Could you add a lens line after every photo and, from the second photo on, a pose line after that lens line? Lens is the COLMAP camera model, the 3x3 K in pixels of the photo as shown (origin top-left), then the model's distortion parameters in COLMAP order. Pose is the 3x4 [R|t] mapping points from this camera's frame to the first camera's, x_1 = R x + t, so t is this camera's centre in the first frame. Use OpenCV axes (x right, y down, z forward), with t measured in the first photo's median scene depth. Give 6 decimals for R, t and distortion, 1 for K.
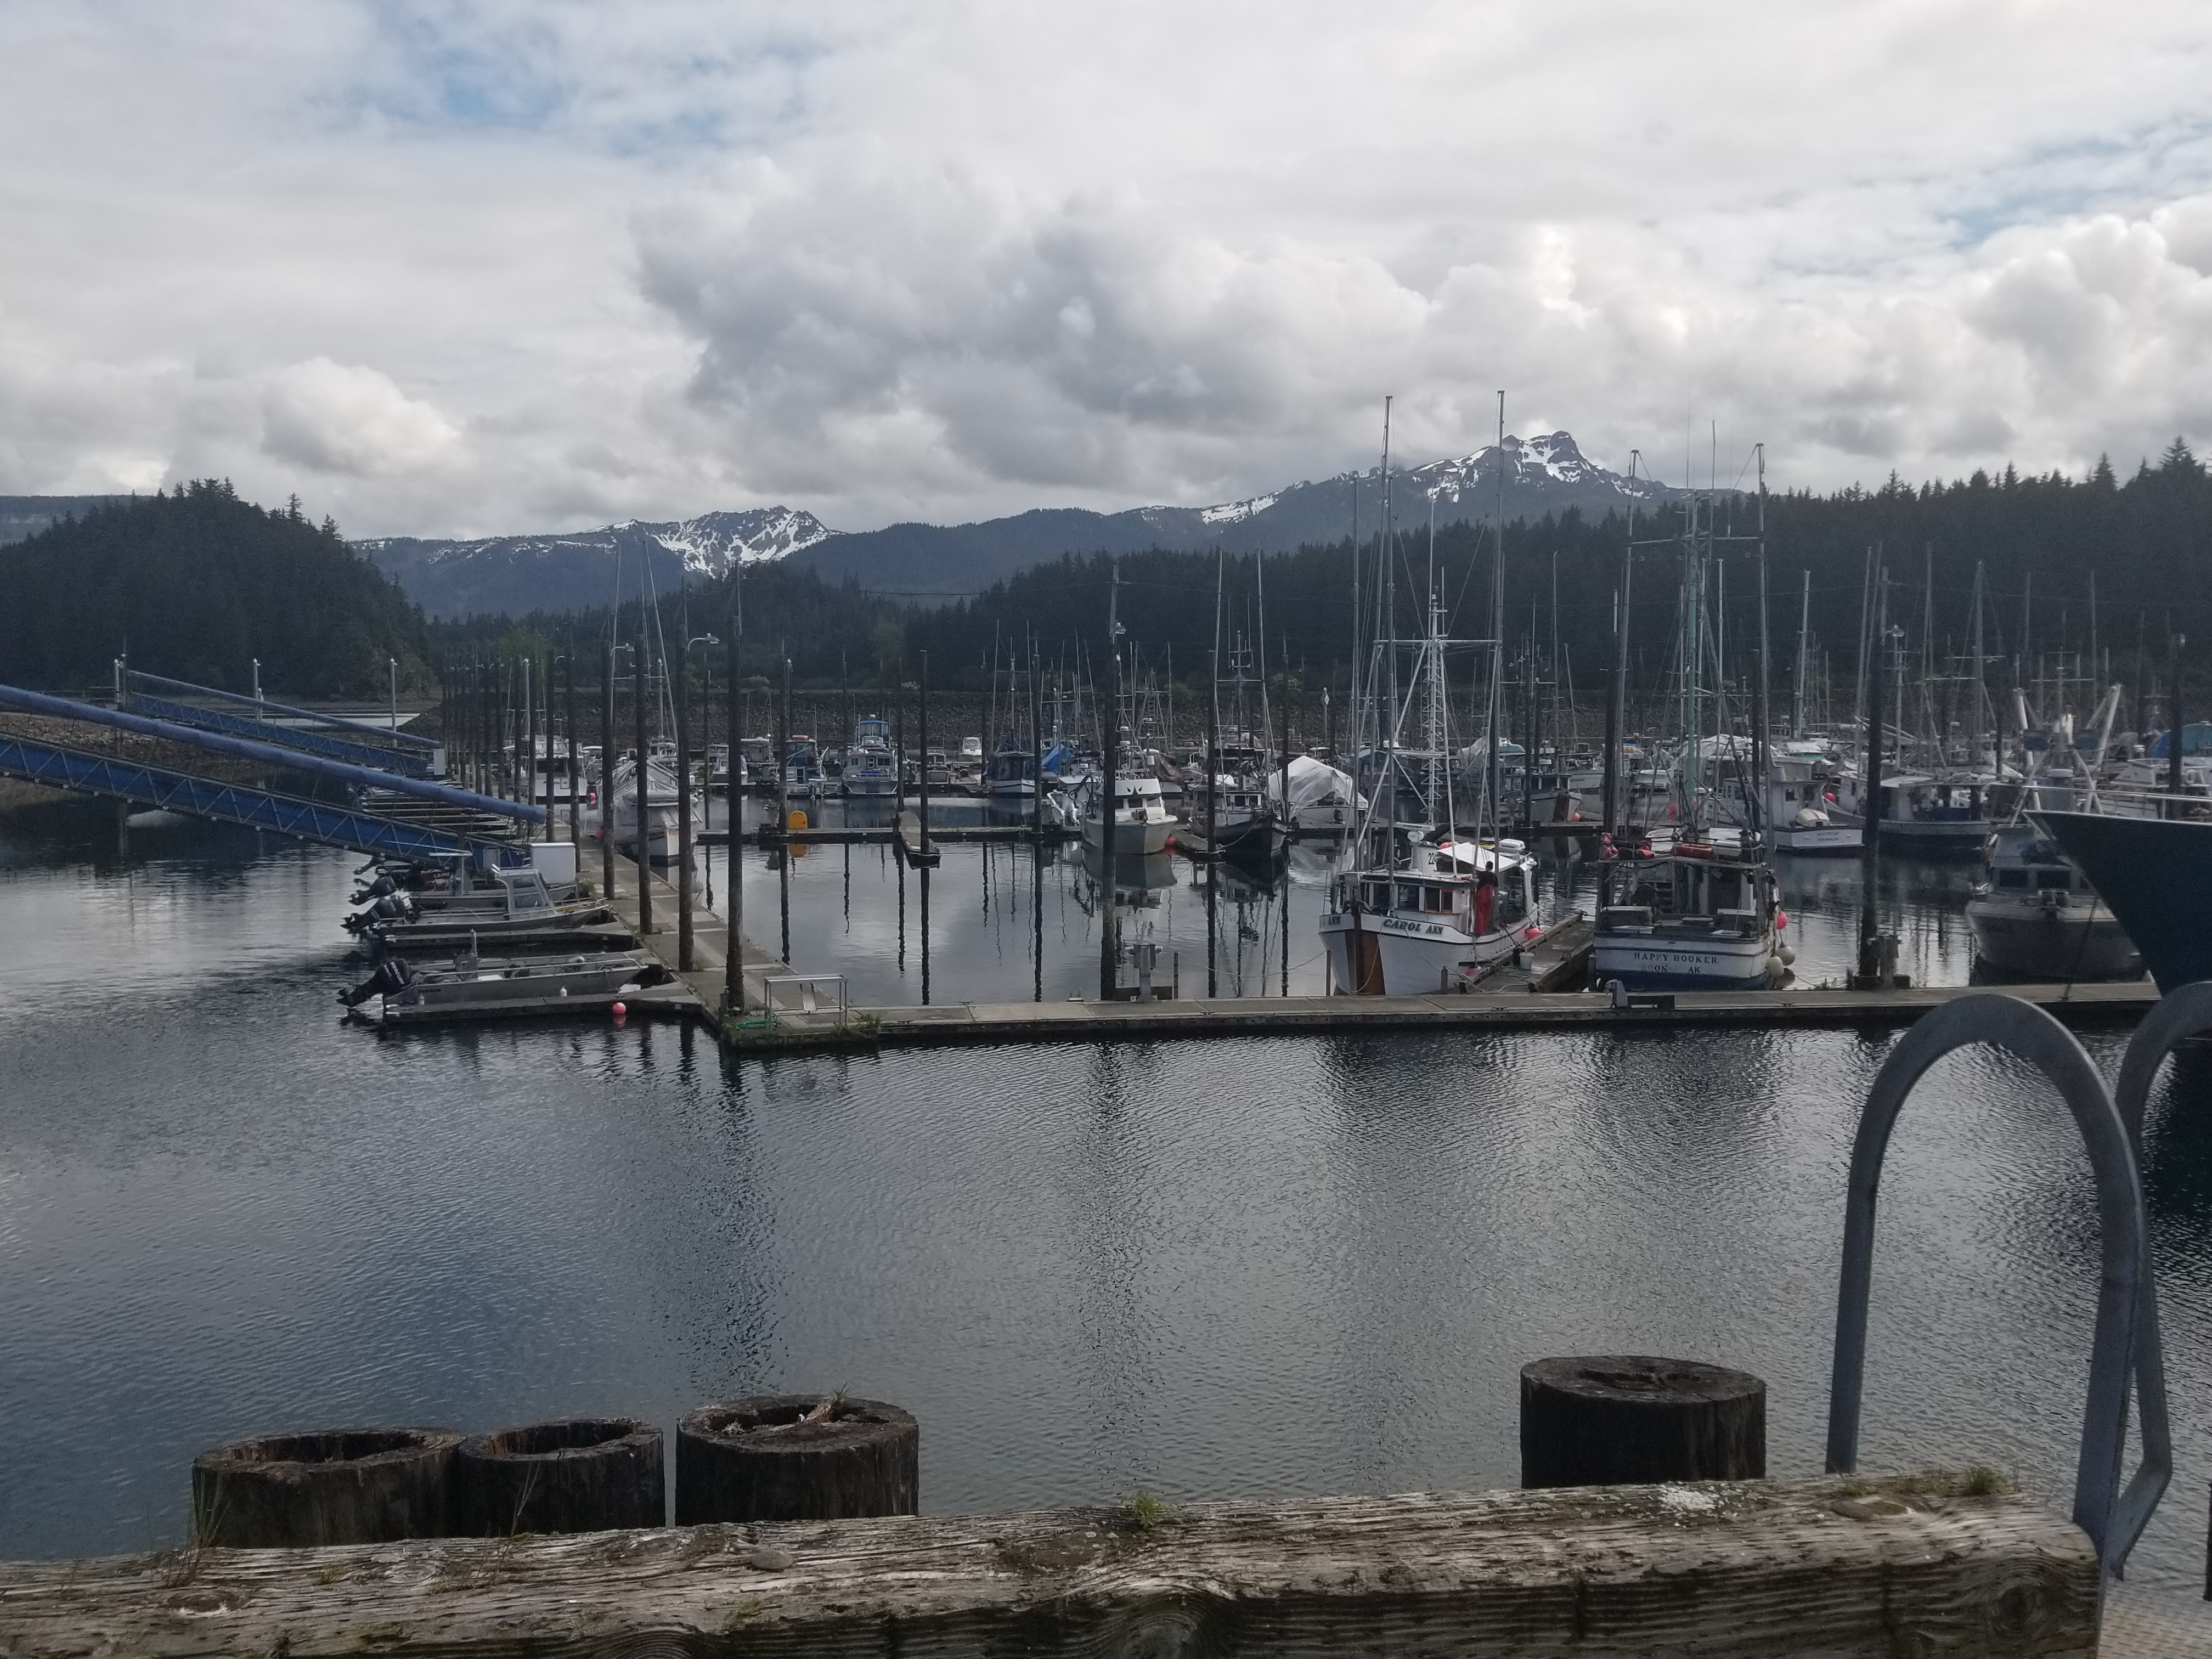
lens RADIAL K [[2963.1, 0, 1104.9], [0, 2963.1, 832.1], [0, 0, 1]] dist [0.086469, 0.000000]
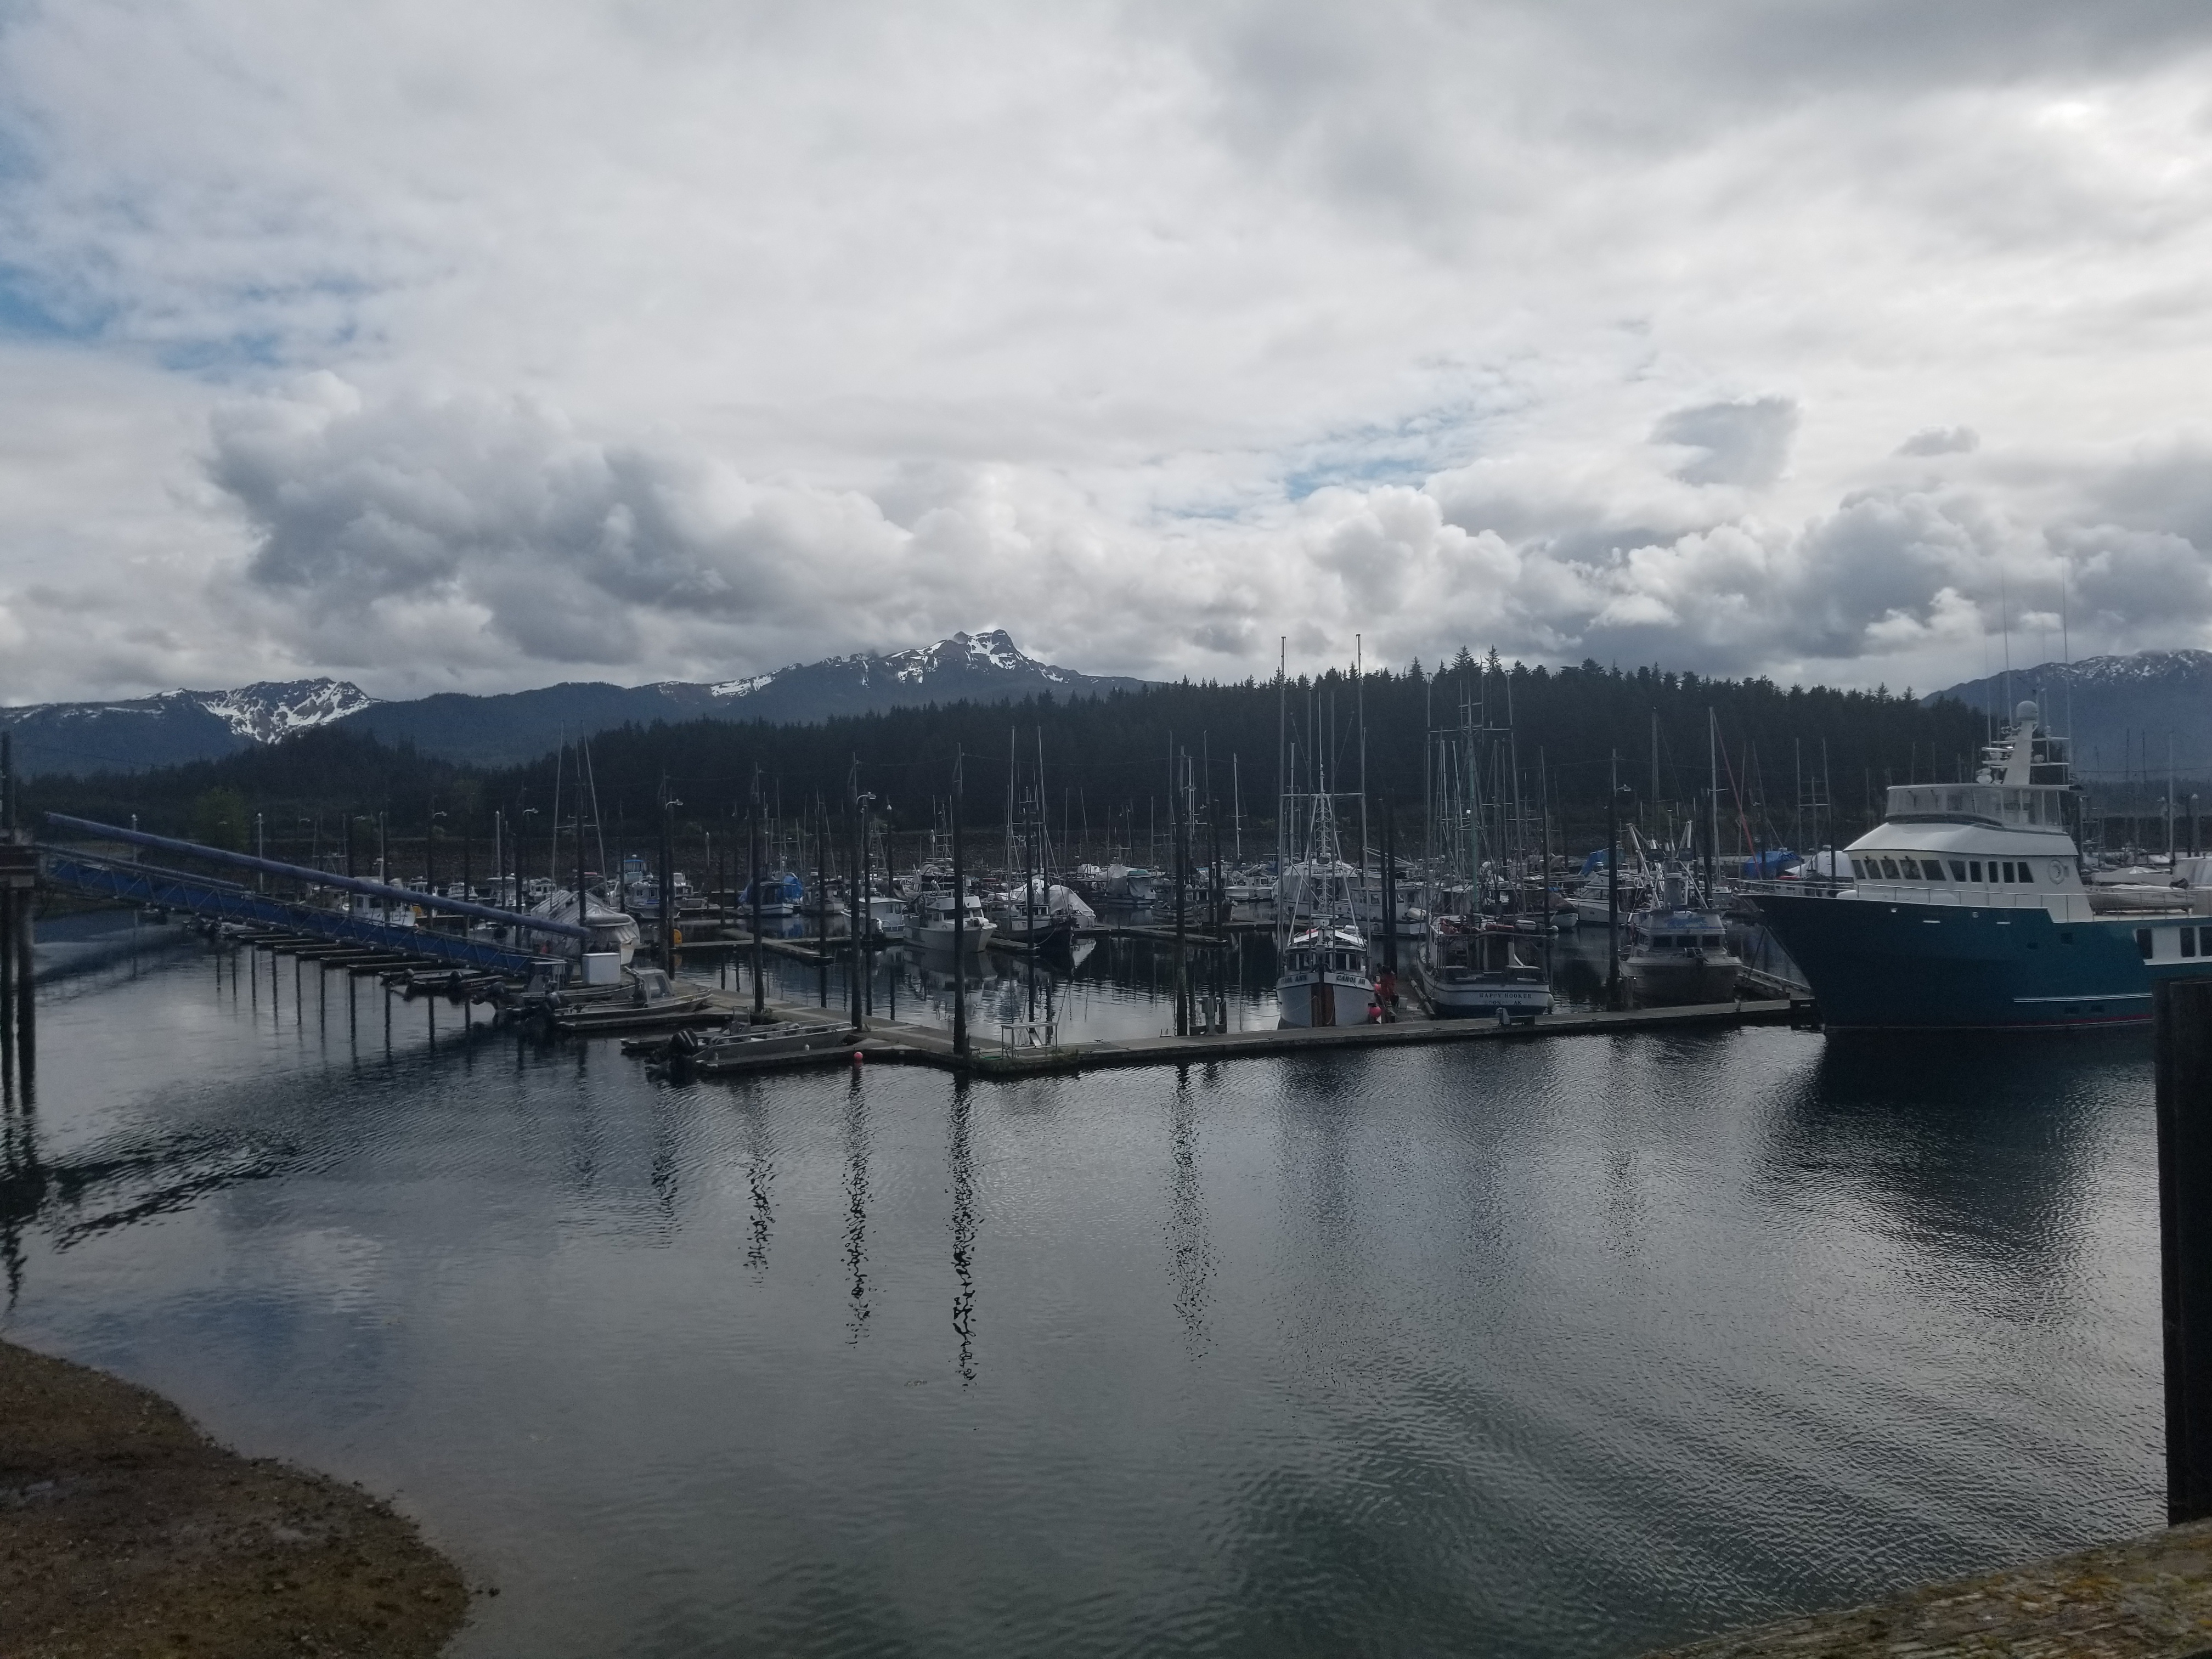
lens RADIAL K [[2963.1, 0, 1107.5], [0, 2963.1, 828.3], [0, 0, 1]] dist [0.086469, 0.000000]
pose [[0.916035, -0.009437, 0.400988, -0.308603], [0.030307, 0.998494, -0.045734, 0.009727], [-0.399952, 0.054047, 0.914941, -0.171494]]
